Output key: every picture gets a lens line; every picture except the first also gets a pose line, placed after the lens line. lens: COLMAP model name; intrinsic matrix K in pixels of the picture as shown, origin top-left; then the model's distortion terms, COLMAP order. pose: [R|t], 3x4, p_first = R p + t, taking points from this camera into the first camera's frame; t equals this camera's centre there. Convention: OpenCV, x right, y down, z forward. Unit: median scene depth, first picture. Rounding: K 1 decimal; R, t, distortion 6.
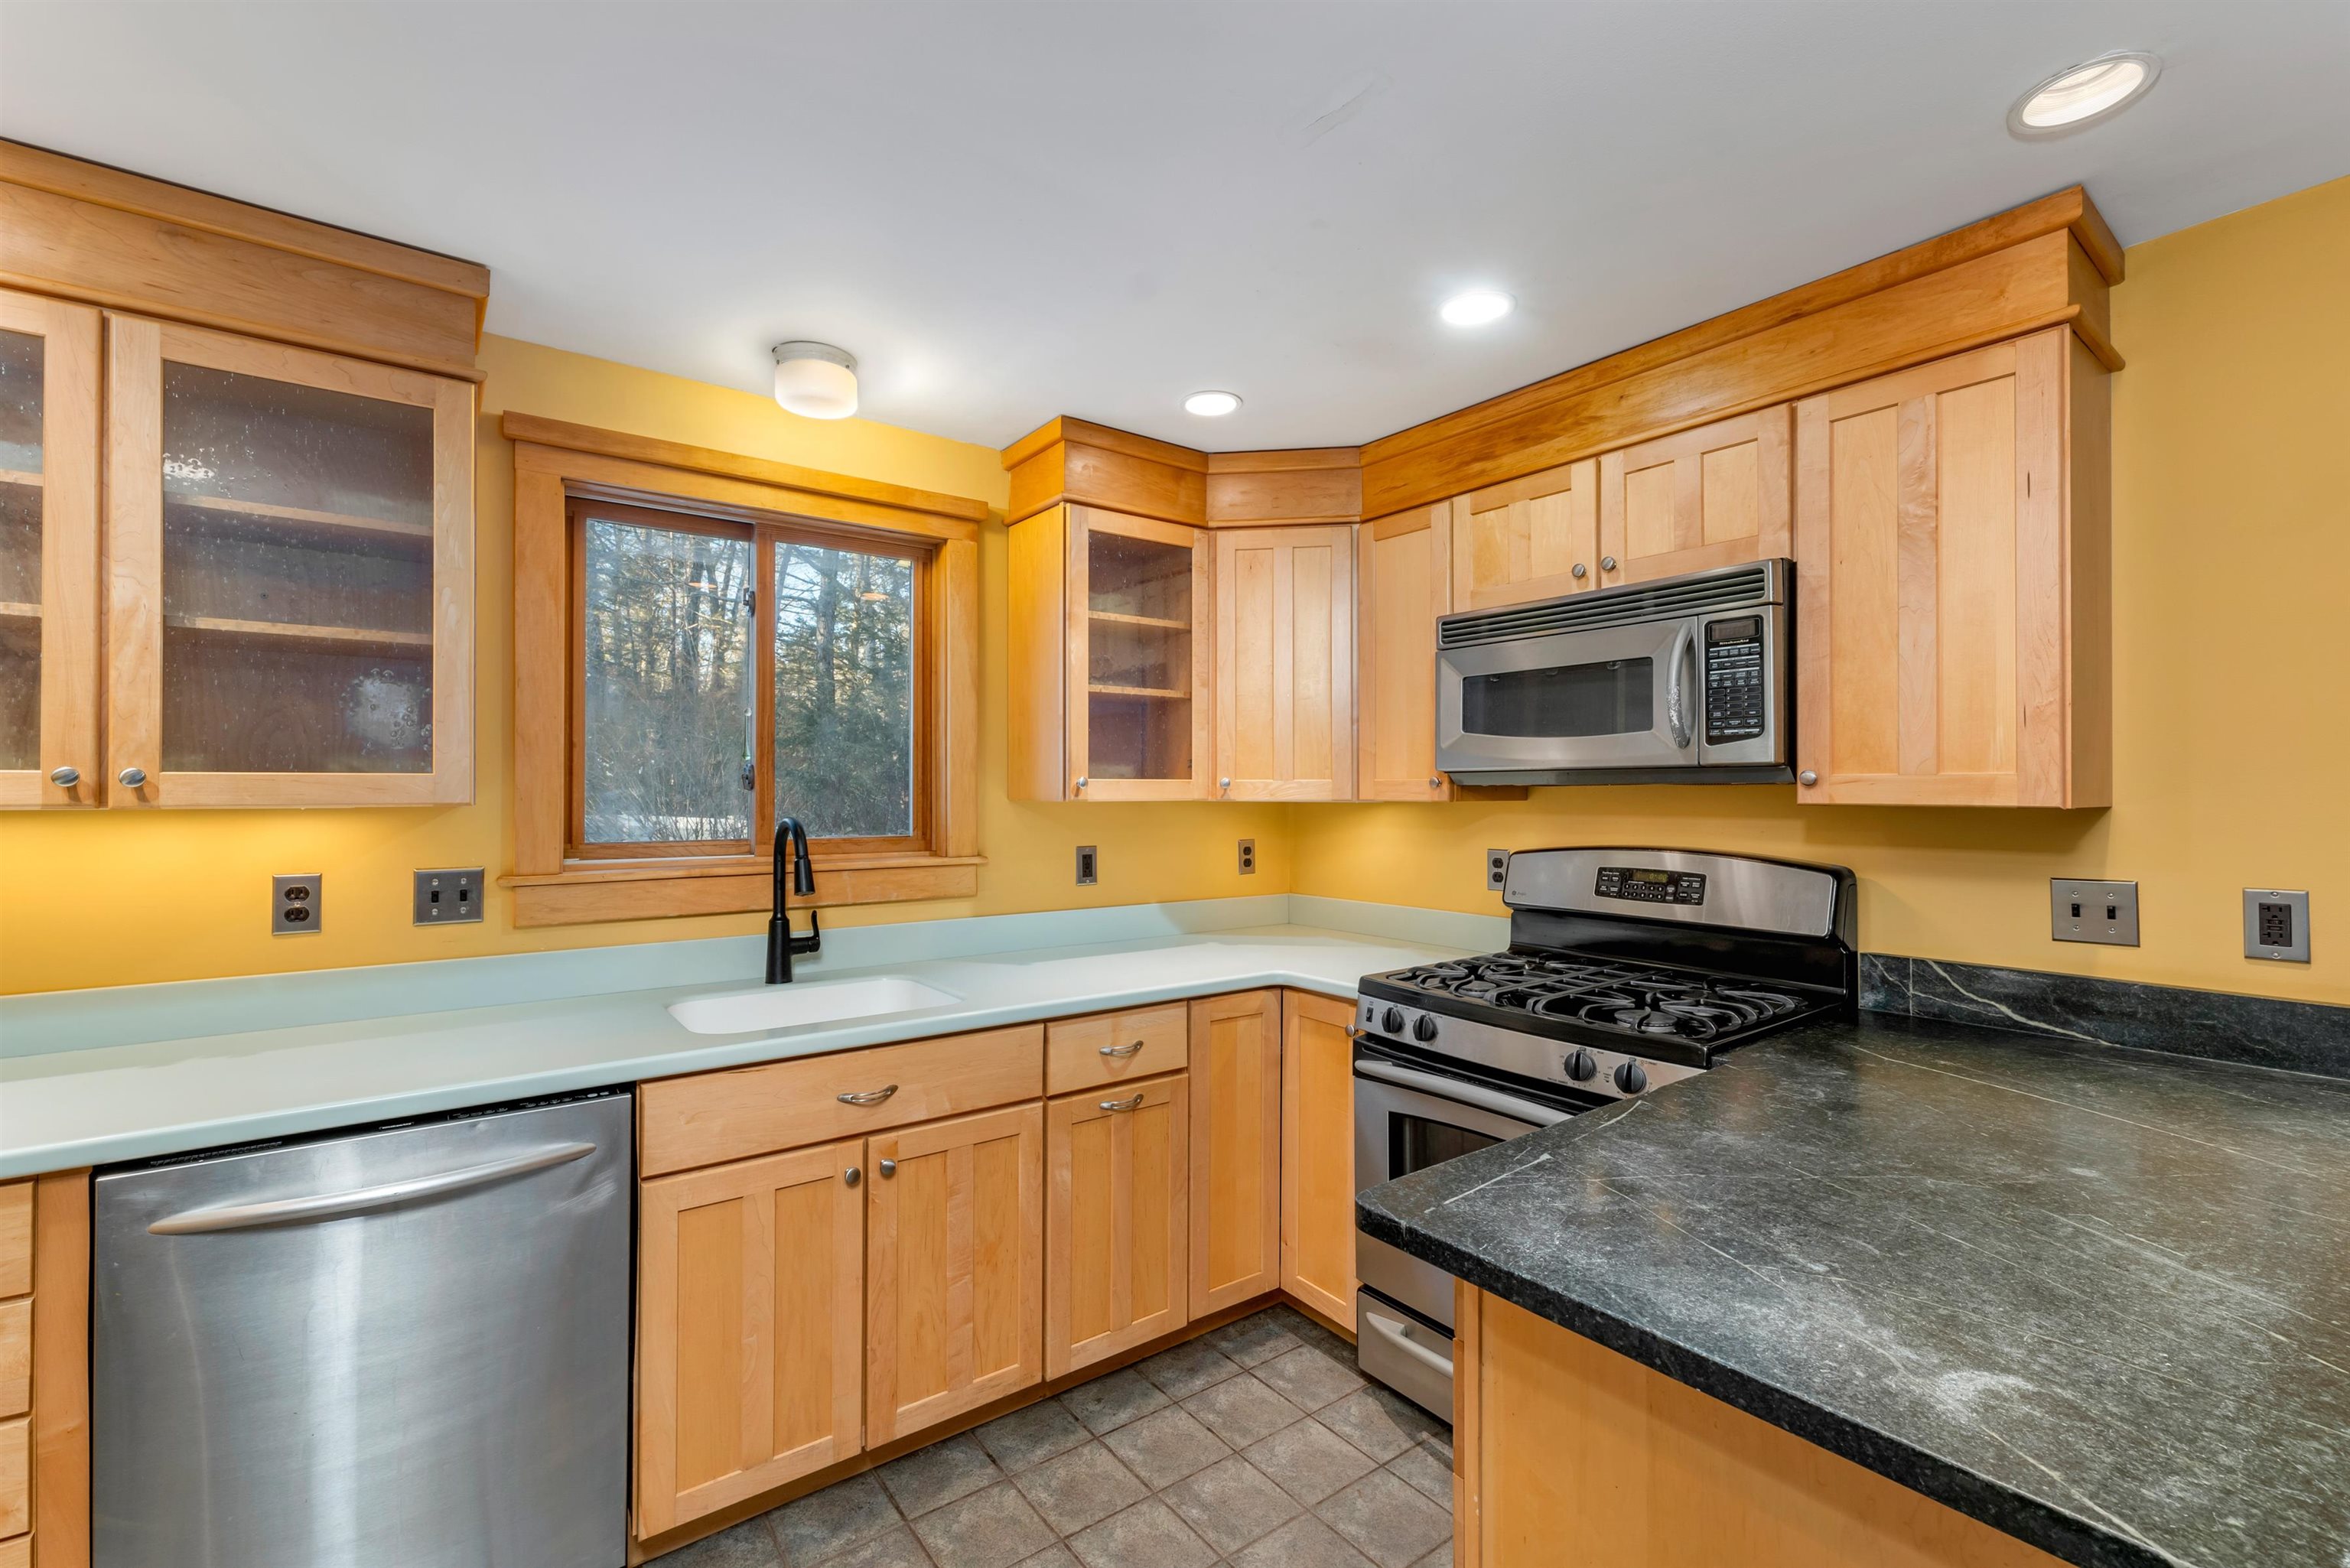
lens RADIAL K [[999.4, 0, 1172.1], [0, 999.4, 791.7], [0, 0, 1]] dist [-0.001052, -0.000054]
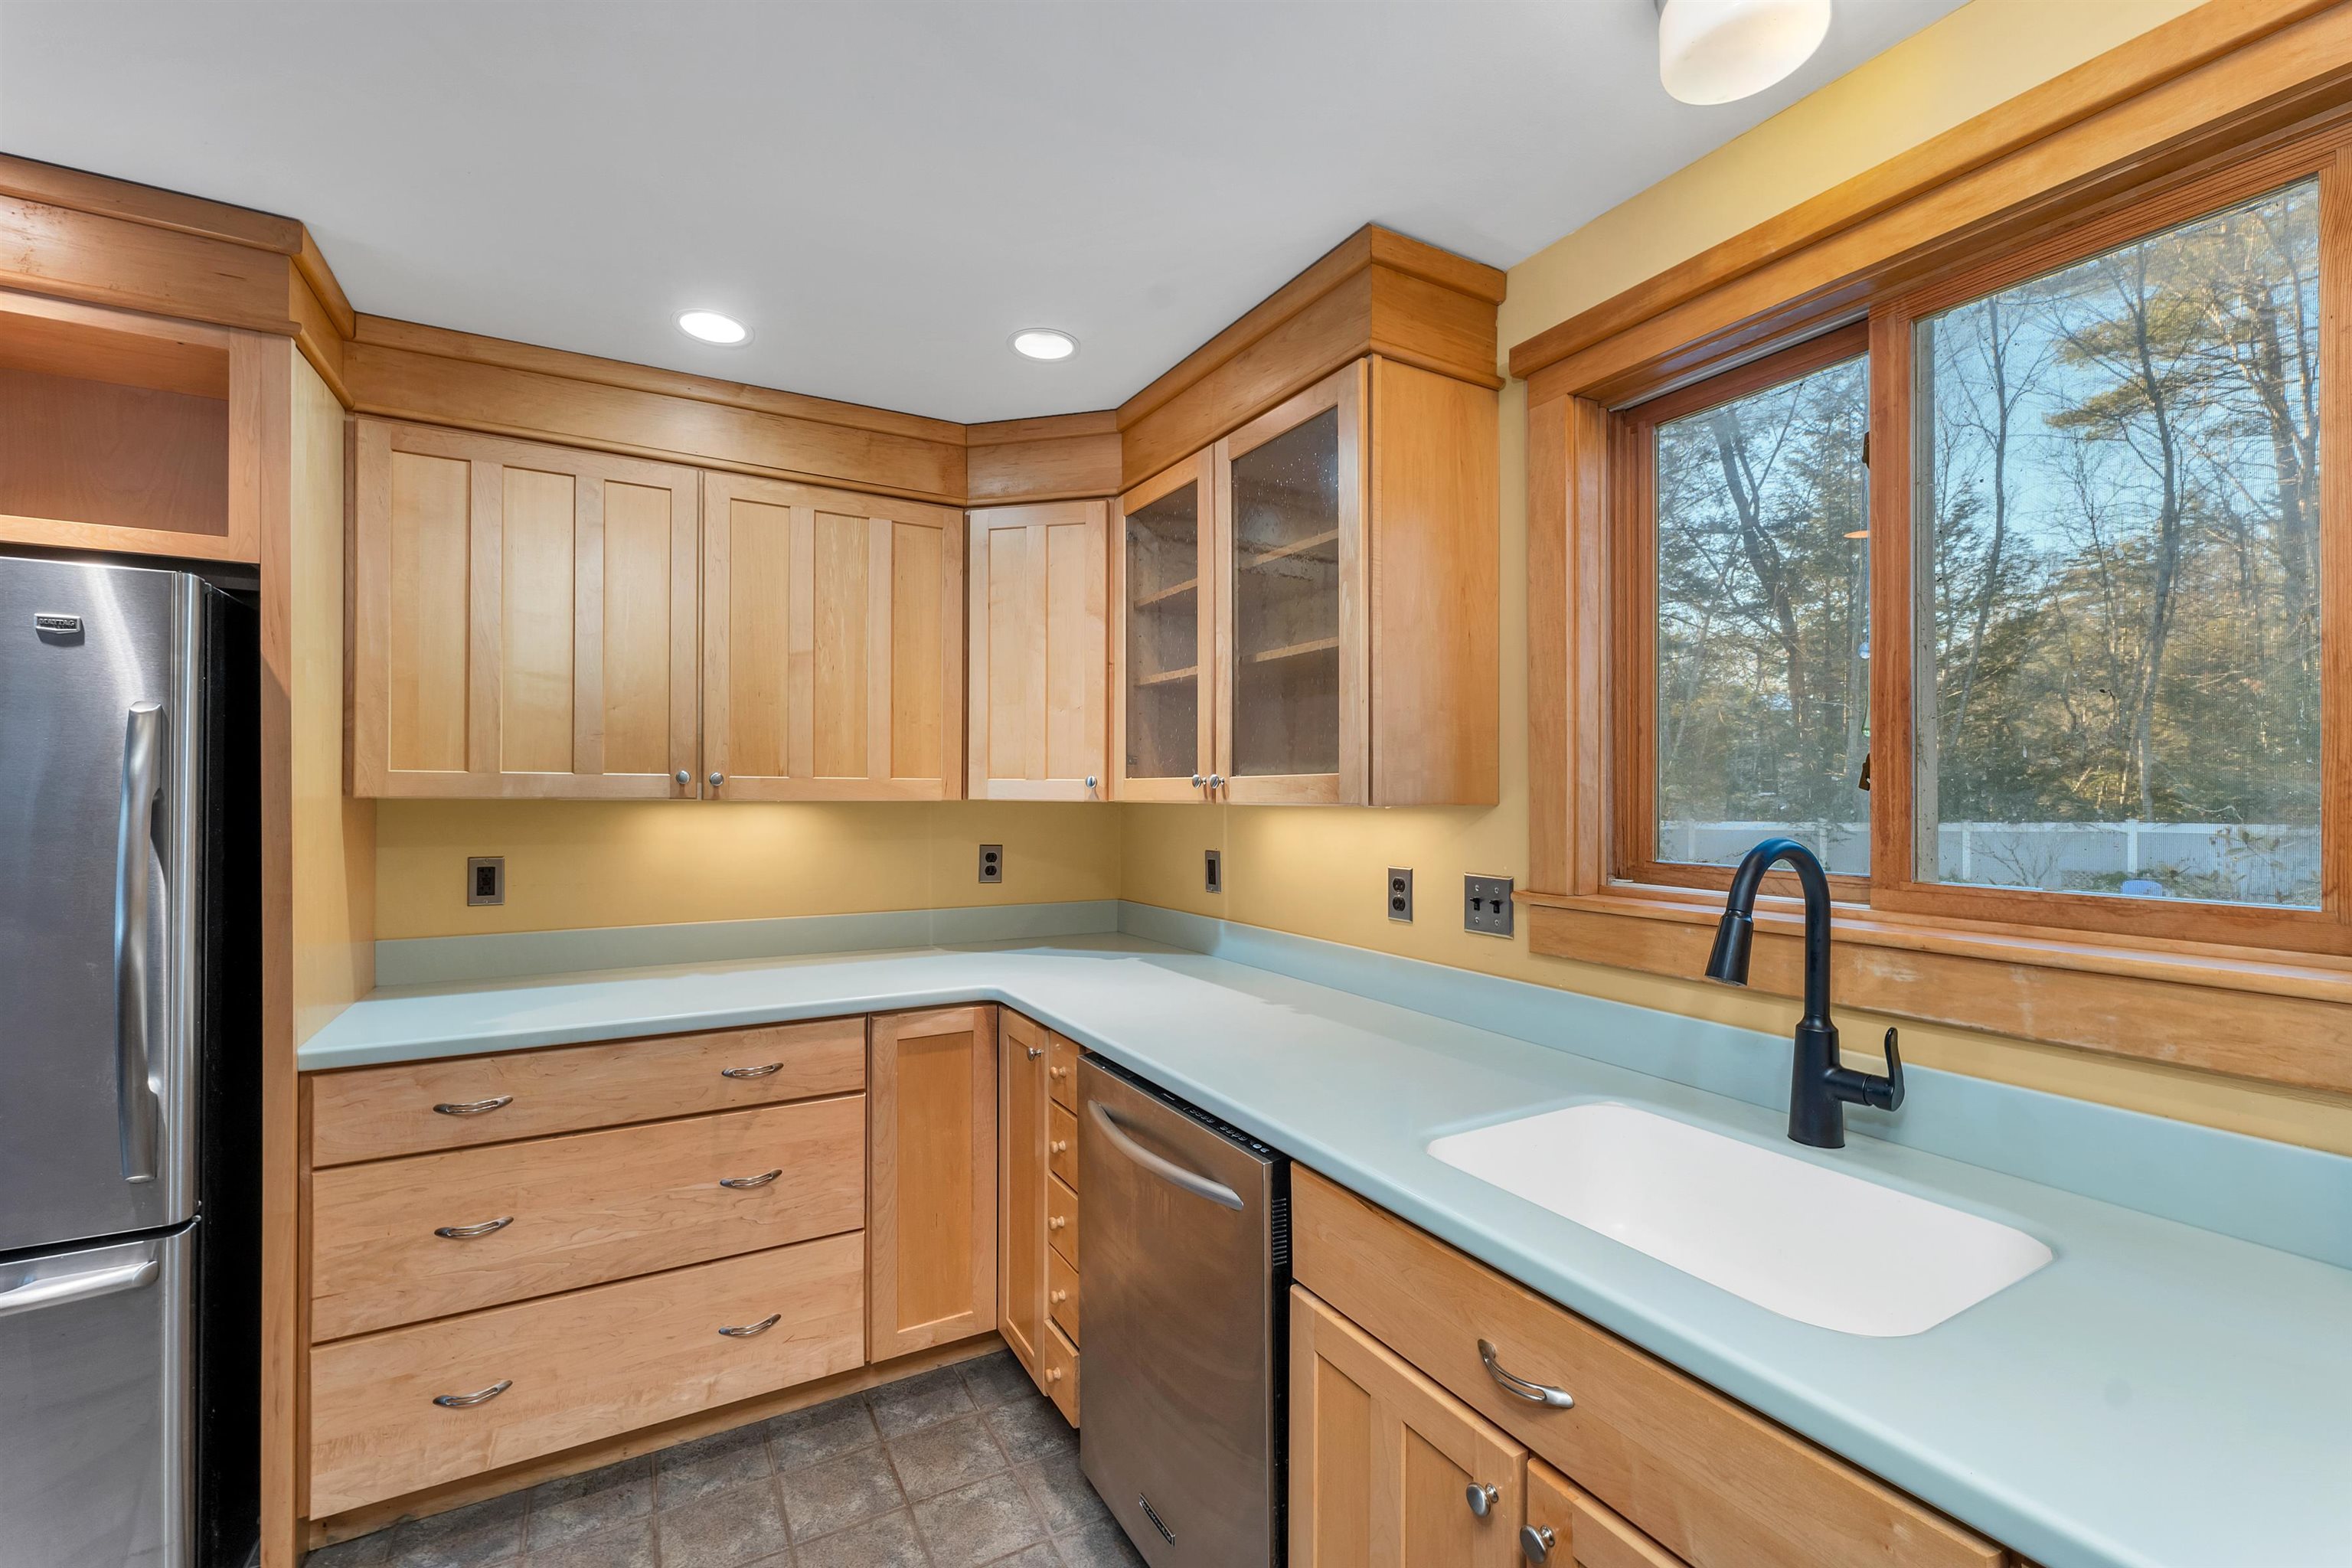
lens RADIAL K [[986.3, 0, 1187.3], [0, 986.3, 781.1], [0, 0, 1]] dist [0.026967, 0.000761]
pose [[-0.105805, -0.010508, -0.994331, 0.205958], [0.000848, 0.999943, -0.010658, 0.000117], [0.994387, -0.001971, -0.105790, 0.794775]]
